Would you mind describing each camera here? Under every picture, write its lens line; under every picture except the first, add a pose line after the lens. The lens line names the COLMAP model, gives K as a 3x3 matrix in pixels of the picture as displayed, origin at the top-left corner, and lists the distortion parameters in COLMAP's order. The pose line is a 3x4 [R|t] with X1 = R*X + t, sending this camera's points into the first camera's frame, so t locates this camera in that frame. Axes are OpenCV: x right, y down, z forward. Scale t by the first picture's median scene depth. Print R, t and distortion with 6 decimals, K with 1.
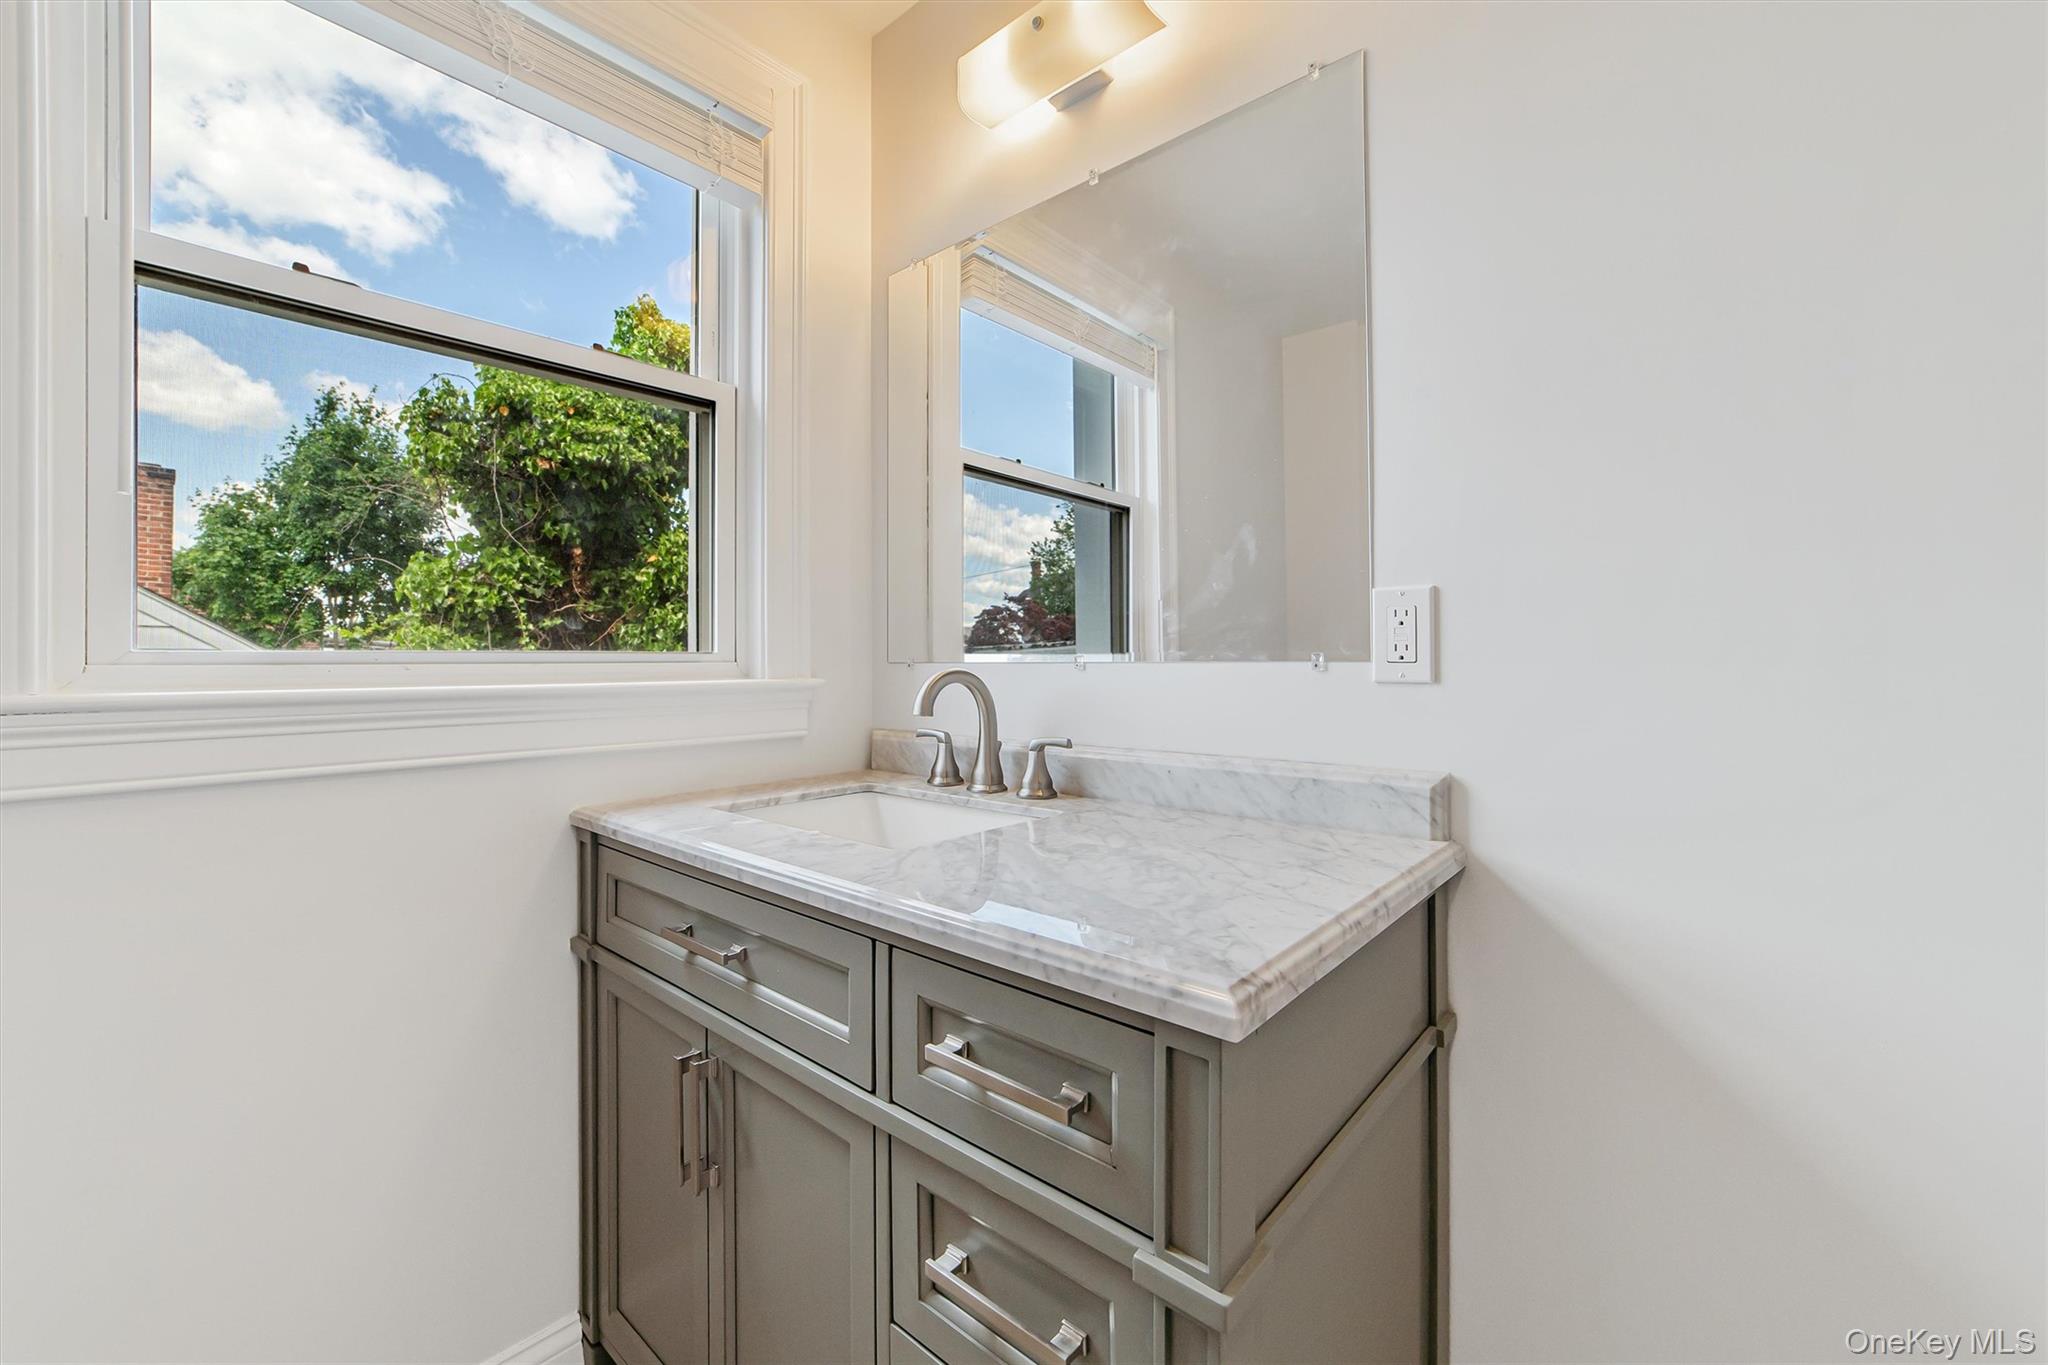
lens RADIAL K [[813.9, 0, 1023.3], [0, 813.9, 675.7], [0, 0, 1]] dist [-0.011393, 0.003809]
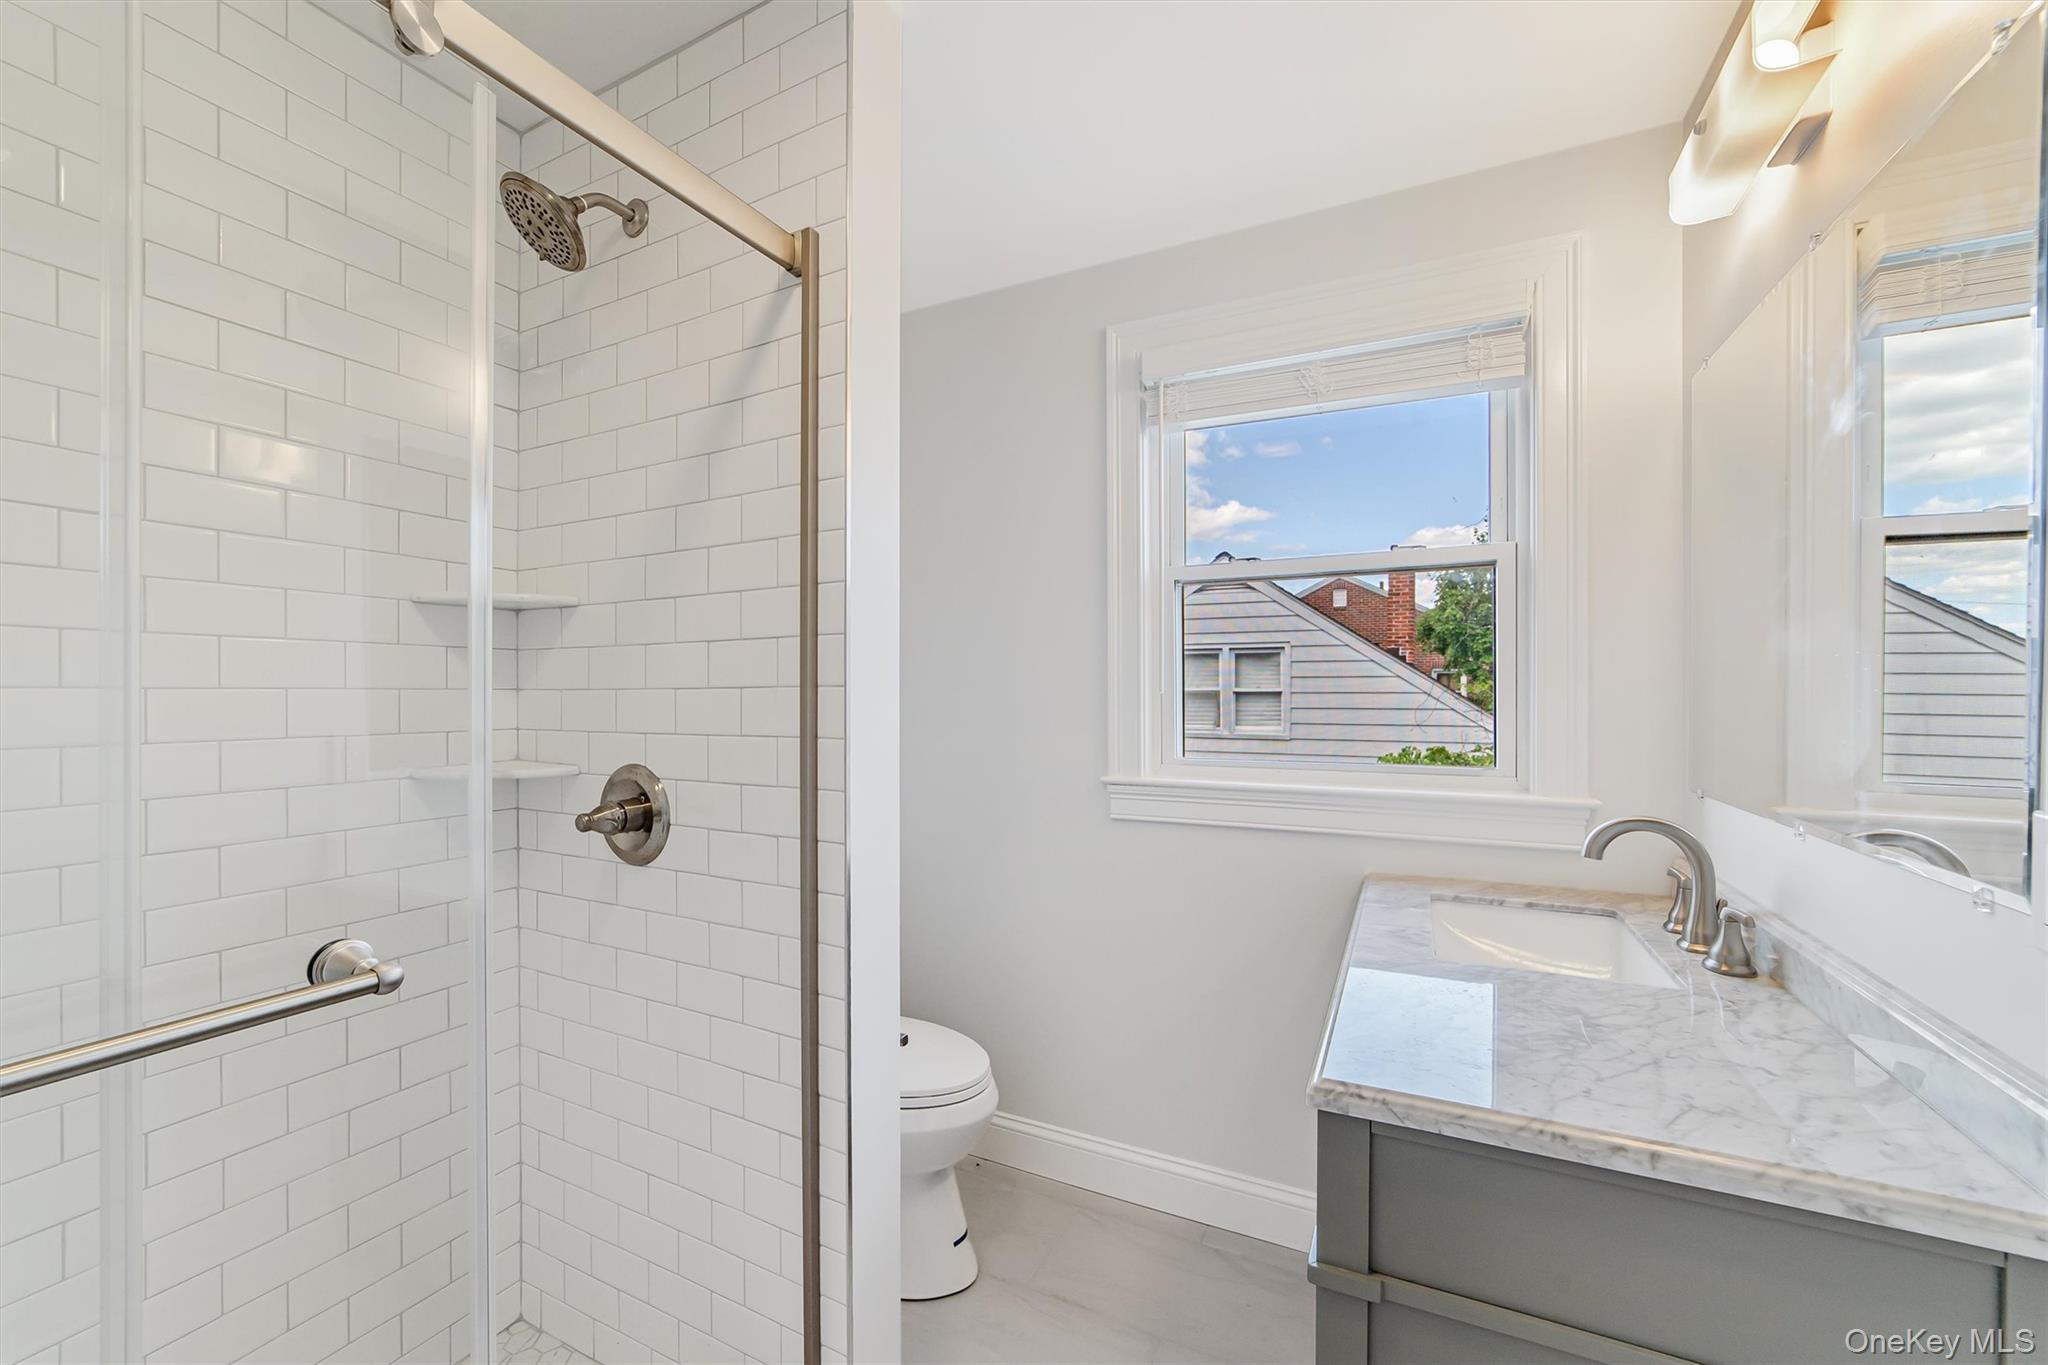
lens RADIAL K [[813.9, 0, 1018.8], [0, 813.9, 686.2], [0, 0, 1]] dist [-0.011393, 0.003809]
pose [[0.257188, 0.001339, -0.966360, 0.689999], [-0.012312, 0.999922, -0.001891, -0.159761], [0.966283, 0.012384, 0.257184, -0.002452]]
